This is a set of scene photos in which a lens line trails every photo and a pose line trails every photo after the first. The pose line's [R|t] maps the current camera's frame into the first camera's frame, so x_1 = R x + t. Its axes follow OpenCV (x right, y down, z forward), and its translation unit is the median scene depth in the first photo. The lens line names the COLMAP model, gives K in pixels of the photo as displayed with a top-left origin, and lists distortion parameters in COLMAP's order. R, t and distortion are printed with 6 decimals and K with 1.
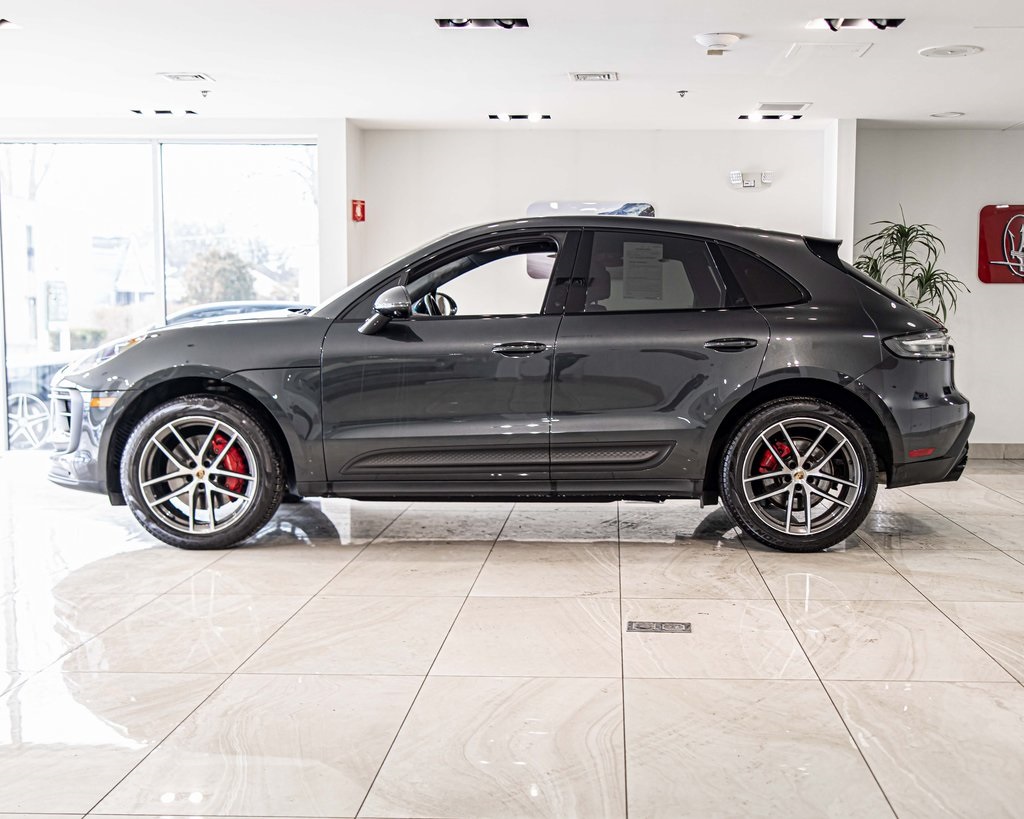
lens RADIAL K [[1574.5, 0, 558.2], [0, 1574.5, 456.6], [0, 0, 1]] dist [-0.011870, 0.000000]
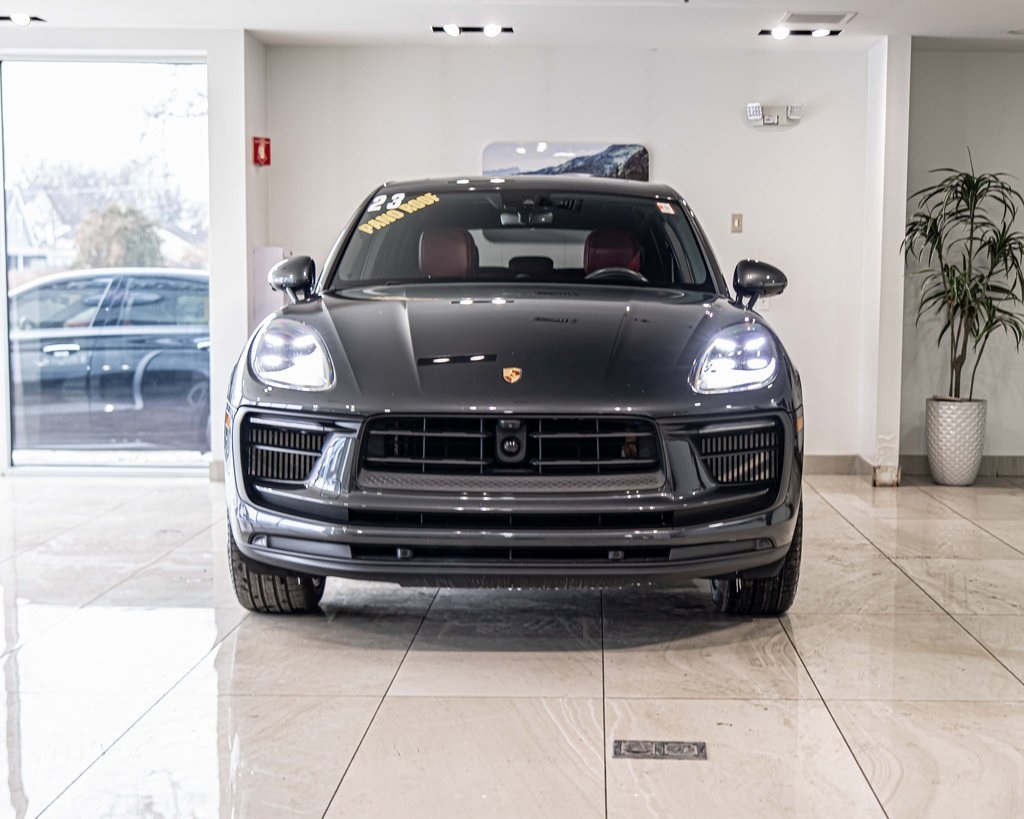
lens RADIAL K [[1914.6, 0, 587.4], [0, 1914.6, 464.1], [0, 0, 1]] dist [0.002383, 0.000000]
pose [[0.999520, 0.001432, 0.030932, 0.004152], [-0.001519, 0.999995, 0.002782, -0.011914], [-0.030928, -0.002827, 0.999518, 0.106848]]
